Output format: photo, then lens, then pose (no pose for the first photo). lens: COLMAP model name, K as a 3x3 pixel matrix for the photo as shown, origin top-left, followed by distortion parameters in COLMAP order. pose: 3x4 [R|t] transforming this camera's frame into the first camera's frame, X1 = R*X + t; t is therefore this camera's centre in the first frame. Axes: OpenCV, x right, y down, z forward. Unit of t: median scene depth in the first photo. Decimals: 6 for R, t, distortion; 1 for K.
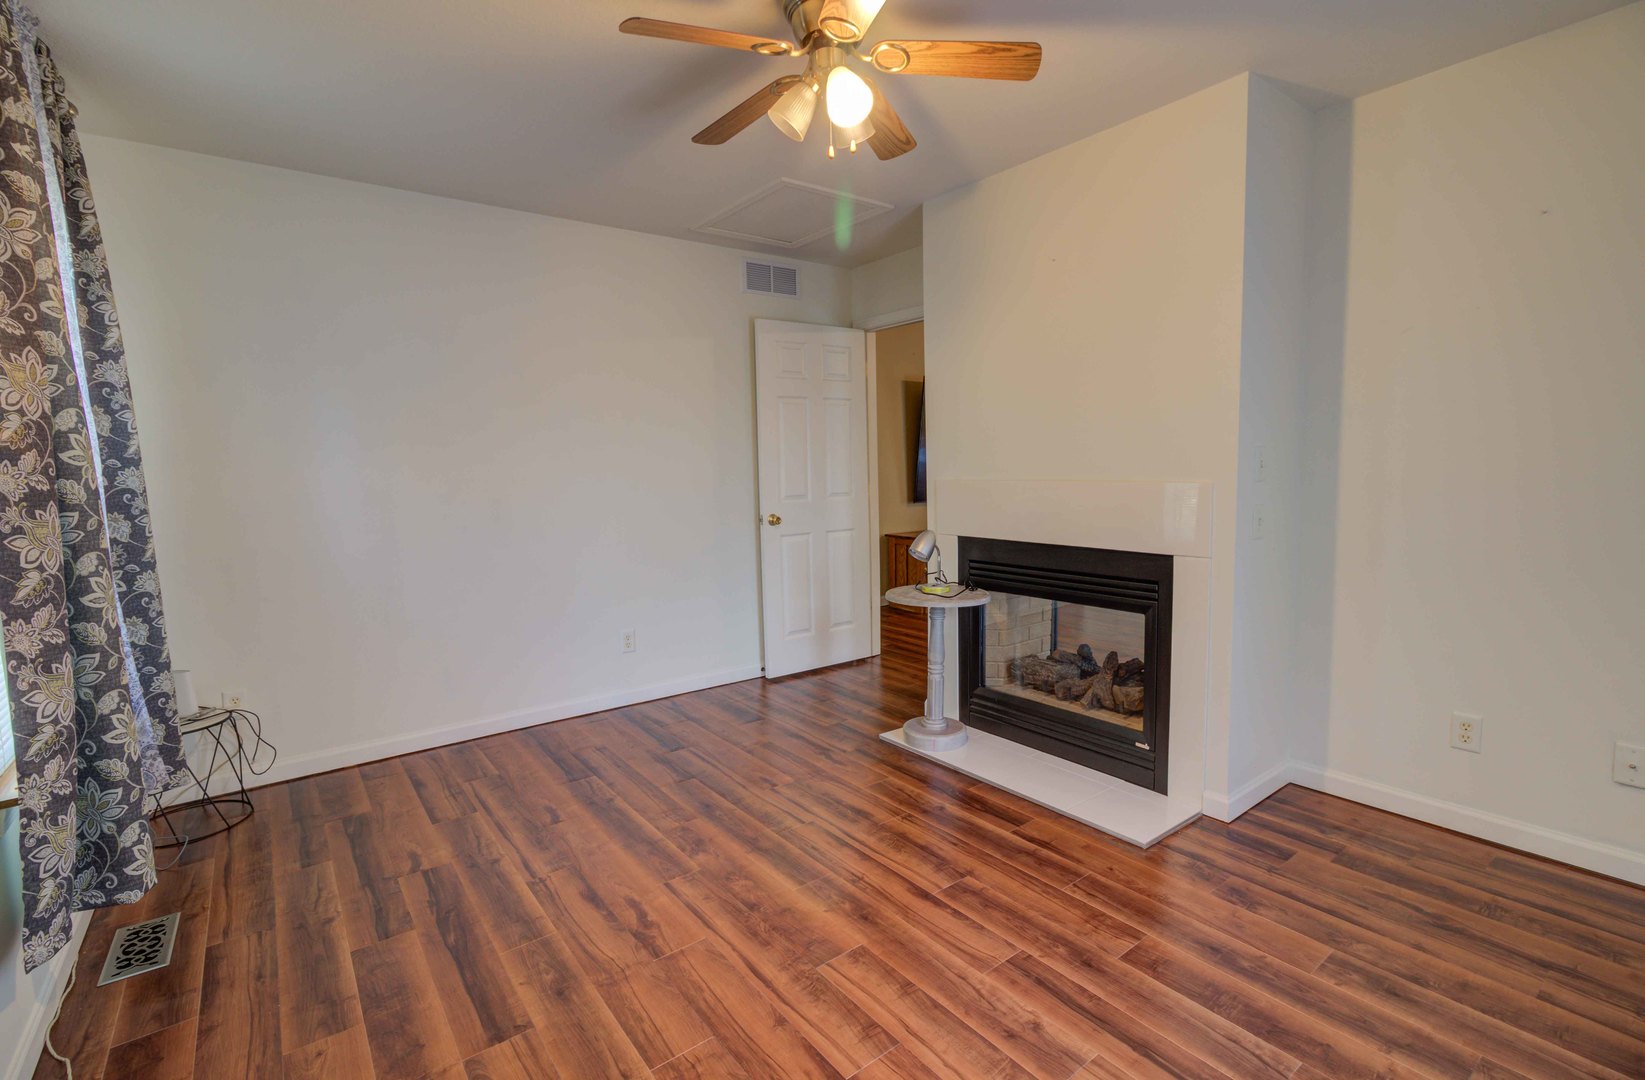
lens RADIAL K [[755.8, 0, 825.4], [0, 755.8, 532.3], [0, 0, 1]] dist [-0.004018, 0.000757]
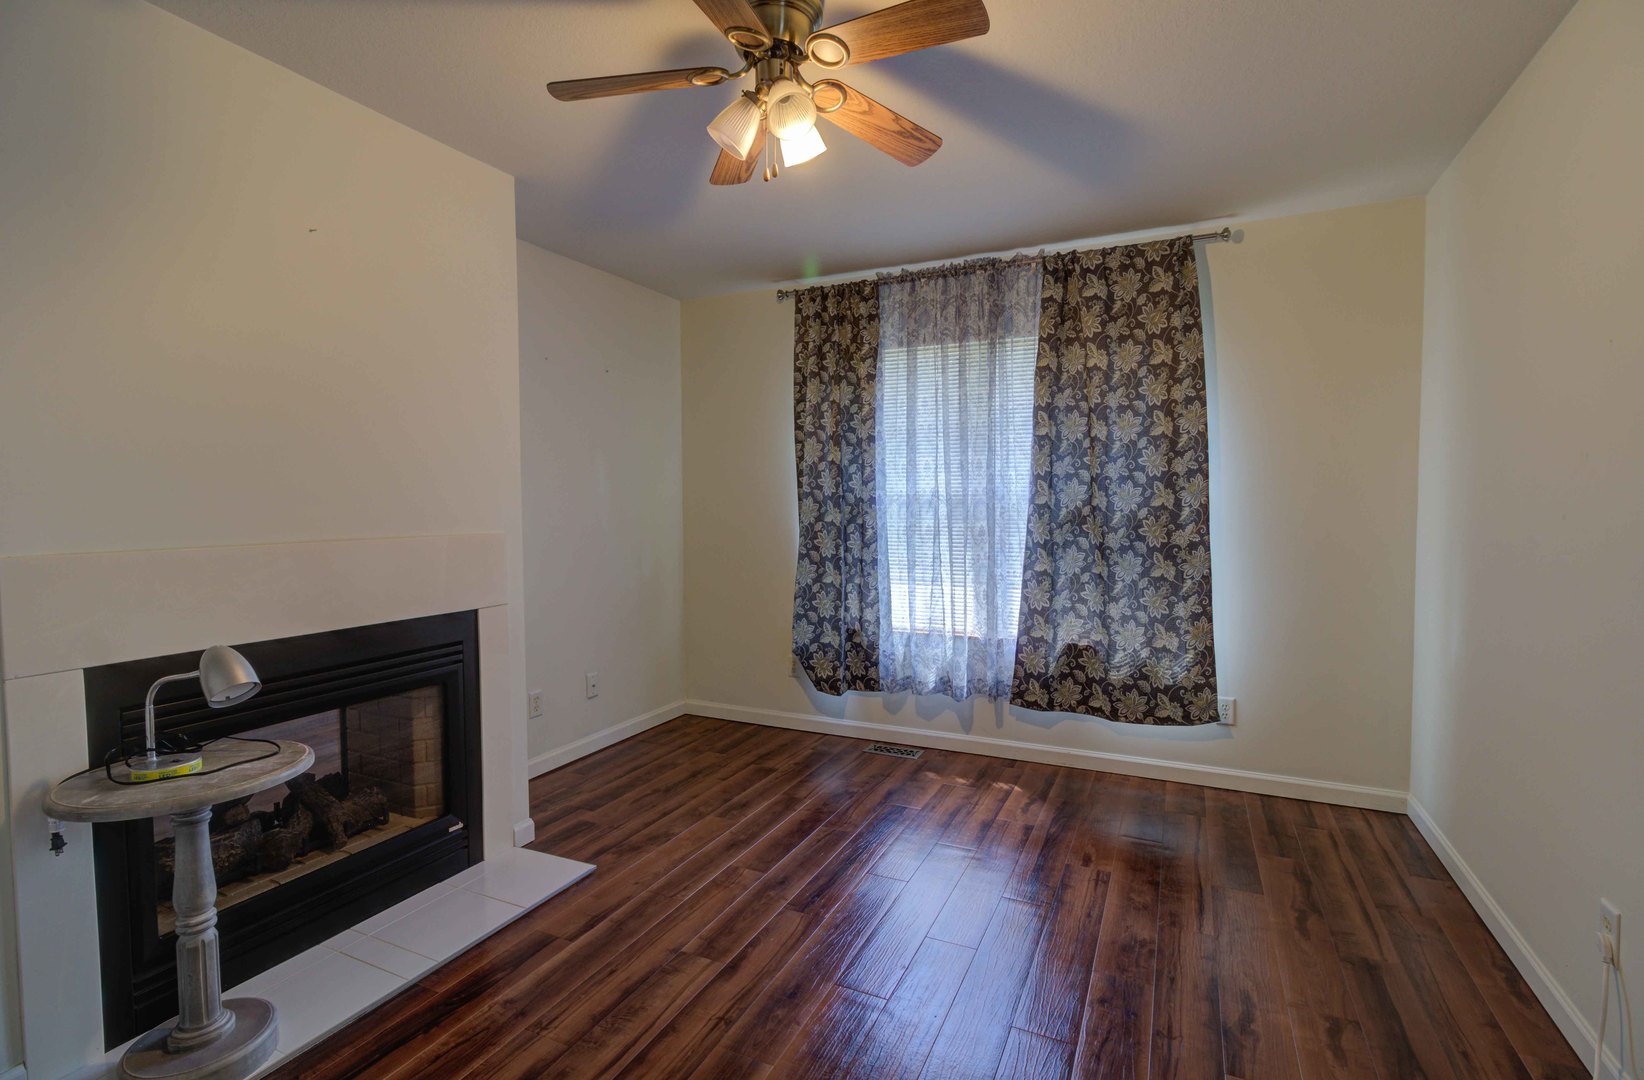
lens RADIAL K [[755.3, 0, 824.9], [0, 755.3, 532.3], [0, 0, 1]] dist [-0.004018, 0.000757]
pose [[-0.454843, -0.009722, 0.890518, -0.711100], [0.099732, 0.993094, 0.061782, -0.097333], [-0.884970, 0.116914, -0.450733, 1.193004]]
